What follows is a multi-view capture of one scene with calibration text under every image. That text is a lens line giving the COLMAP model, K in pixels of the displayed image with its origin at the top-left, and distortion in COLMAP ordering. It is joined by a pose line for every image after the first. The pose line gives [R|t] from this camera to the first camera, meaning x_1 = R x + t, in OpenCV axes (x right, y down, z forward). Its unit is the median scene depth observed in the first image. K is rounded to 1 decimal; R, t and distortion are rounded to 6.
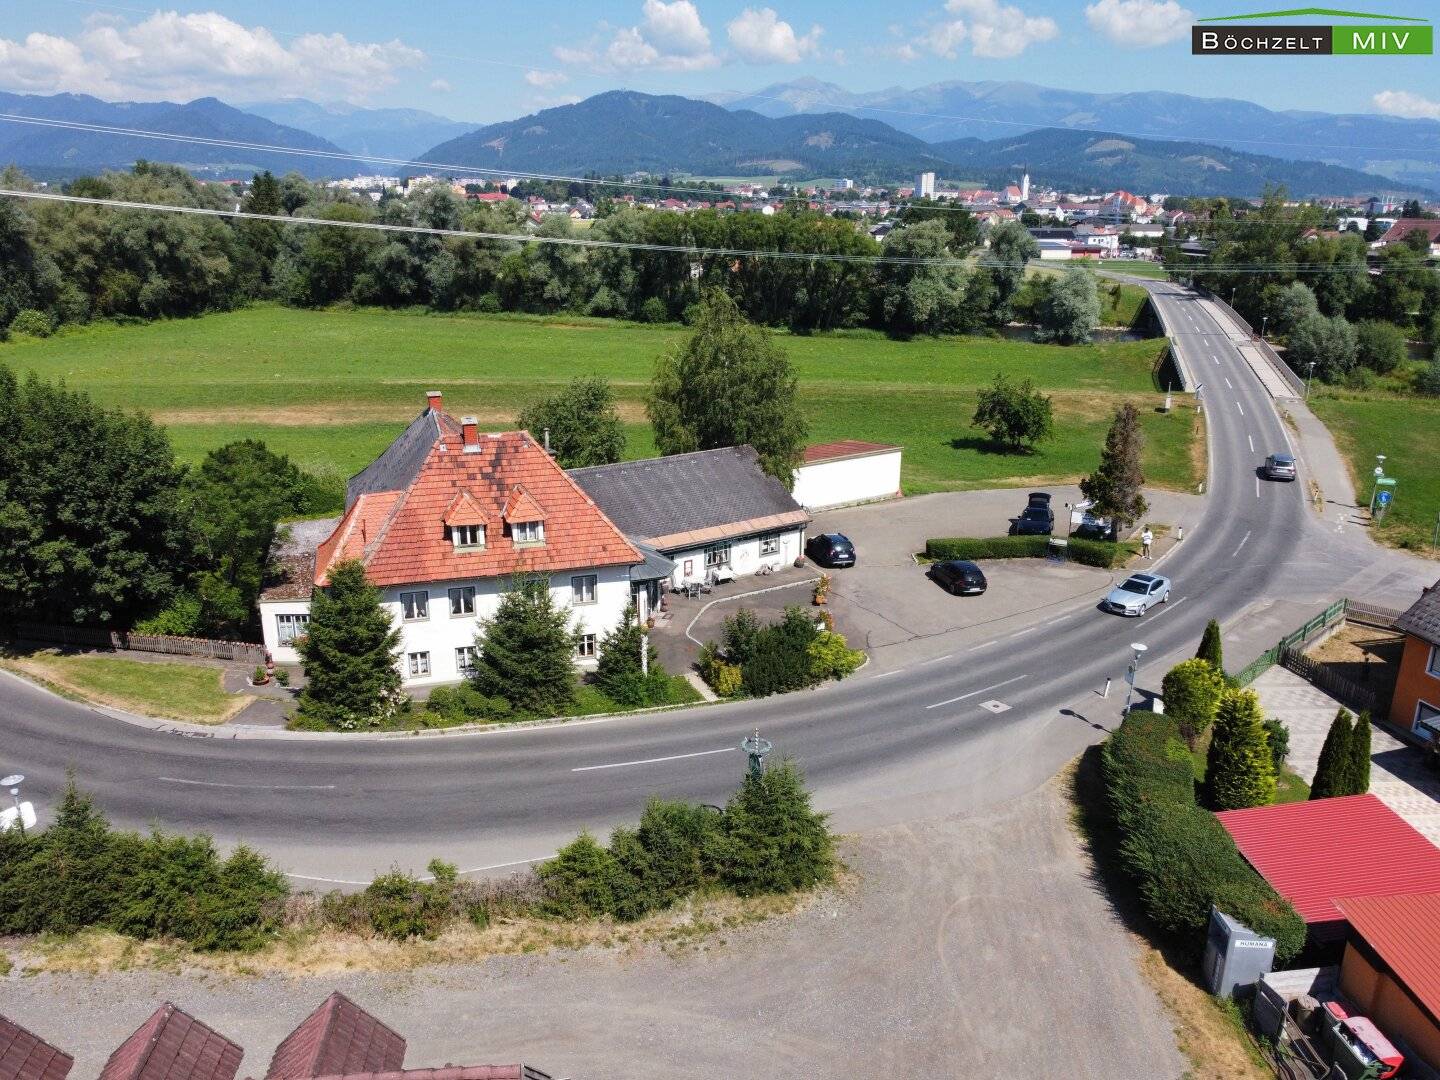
lens RADIAL K [[1091.9, 0, 720.0], [0, 1091.9, 540.0], [0, 0, 1]] dist [0.014217, -0.008696]
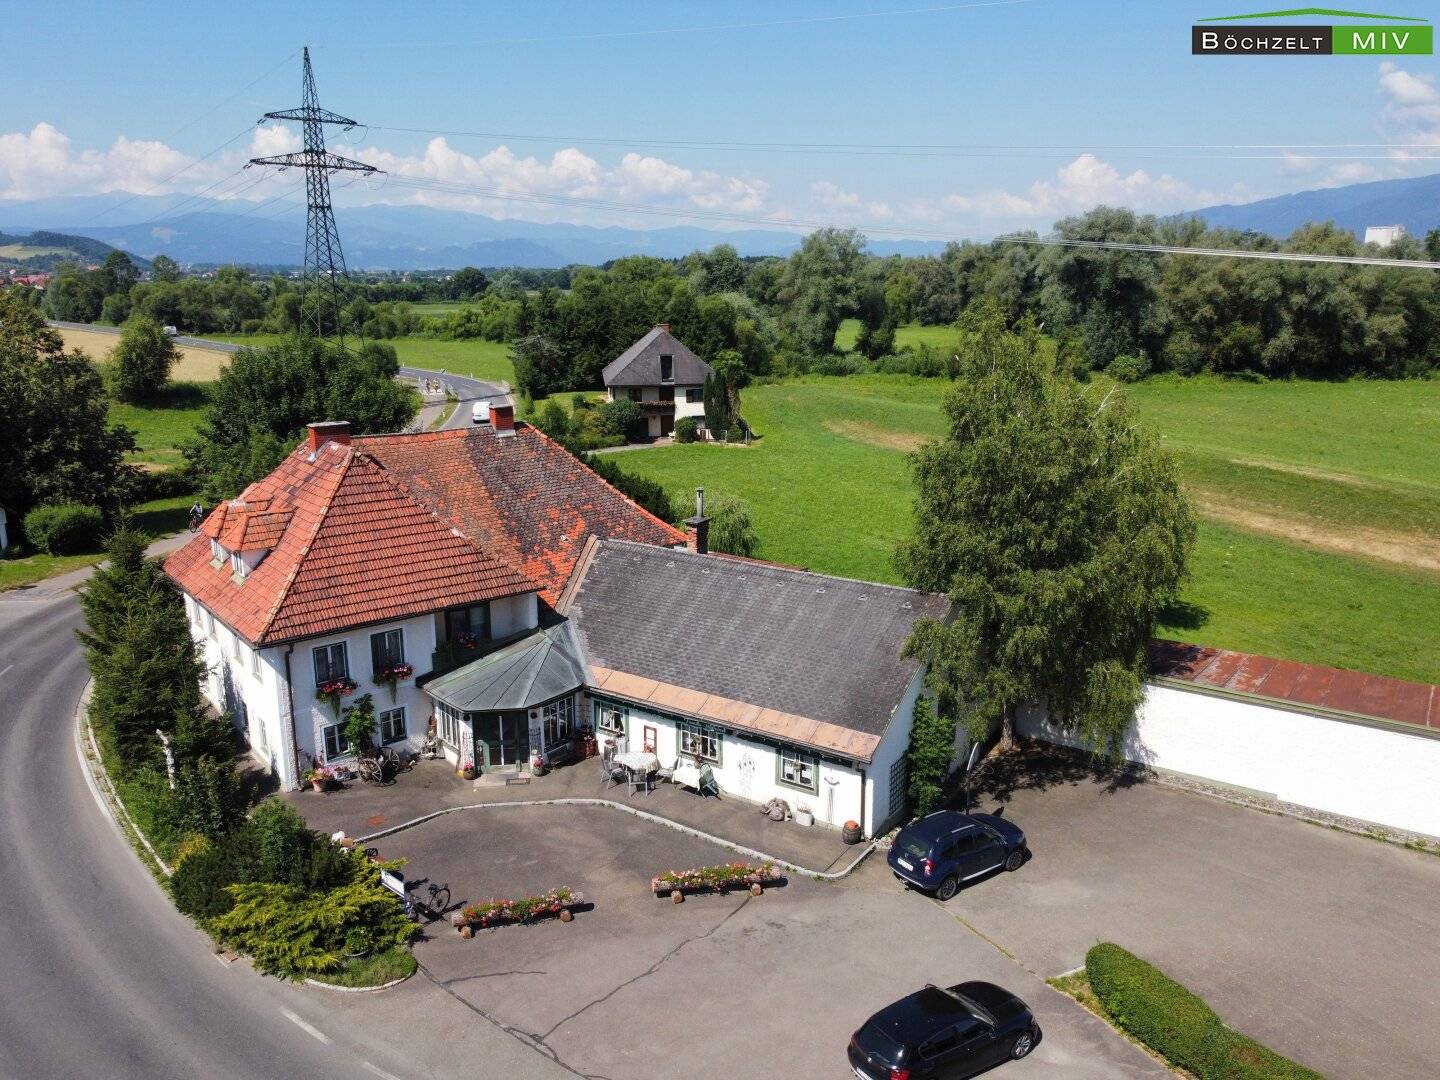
lens RADIAL K [[1098.8, 0, 705.3], [0, 1098.8, 541.9], [0, 0, 1]] dist [-0.003121, -0.006674]
pose [[0.355716, 0.211584, -0.910329, 0.180850], [-0.268689, 0.956067, 0.117223, -0.055960], [0.895138, 0.202898, 0.396938, 0.266651]]
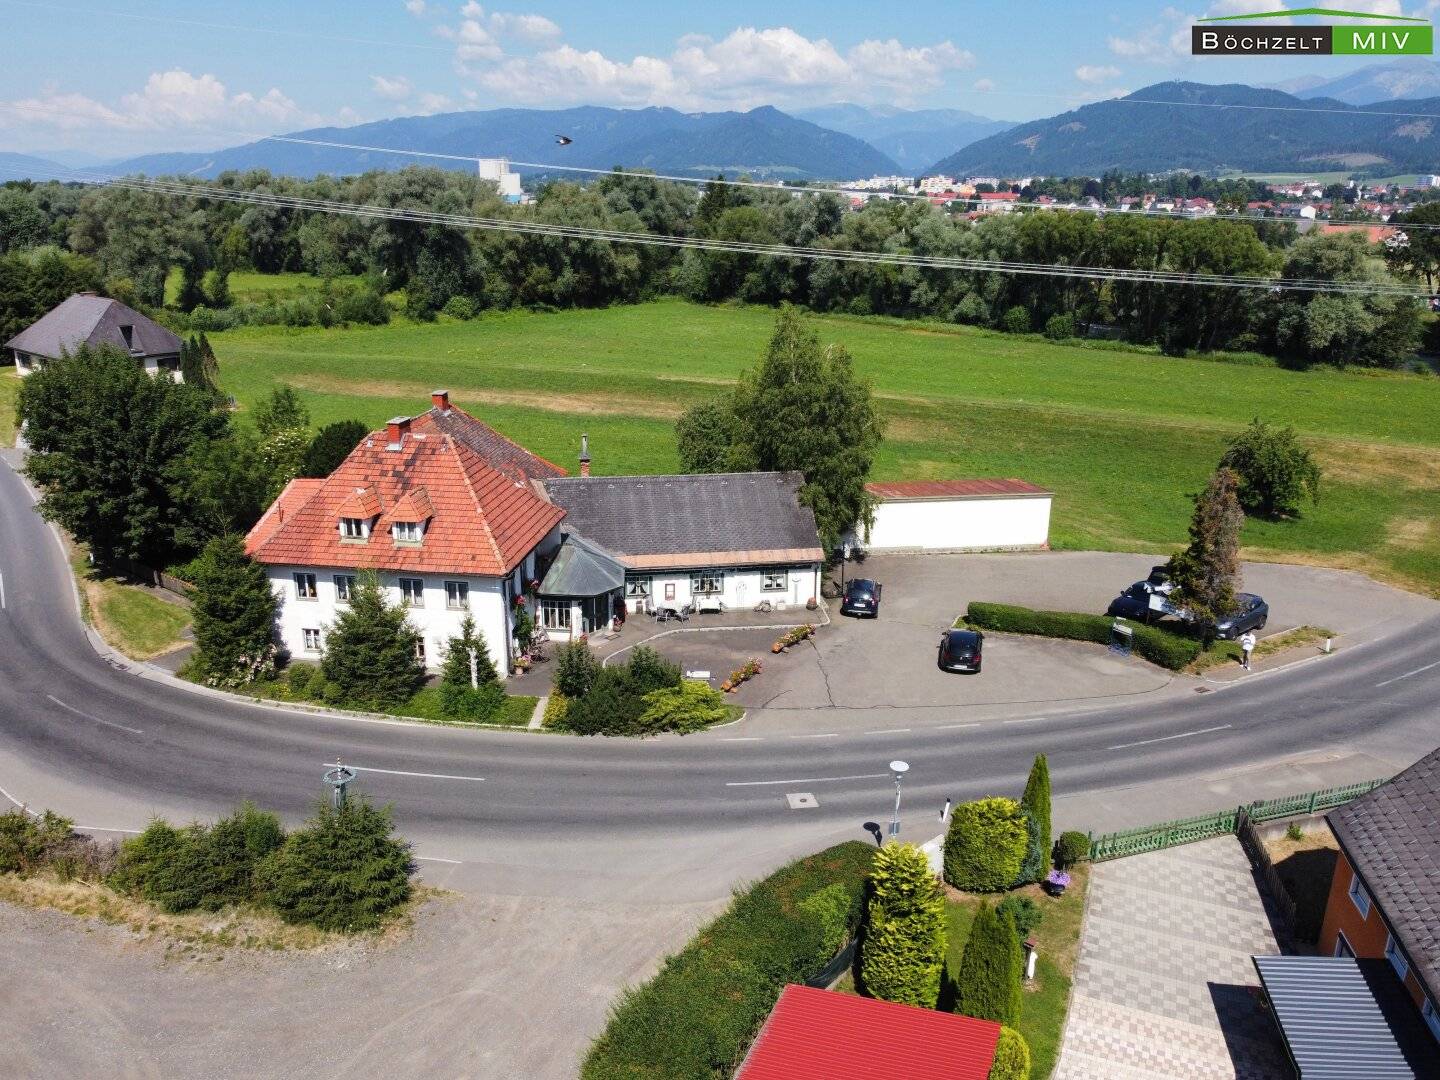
lens RADIAL K [[1098.9, 0, 720.0], [0, 1098.9, 540.0], [0, 0, 1]] dist [0.006939, -0.010202]
pose [[0.898819, 0.130011, -0.418595, 0.143565], [-0.130394, 0.991072, 0.027830, -0.018272], [0.418476, 0.029569, 0.907746, 0.048352]]
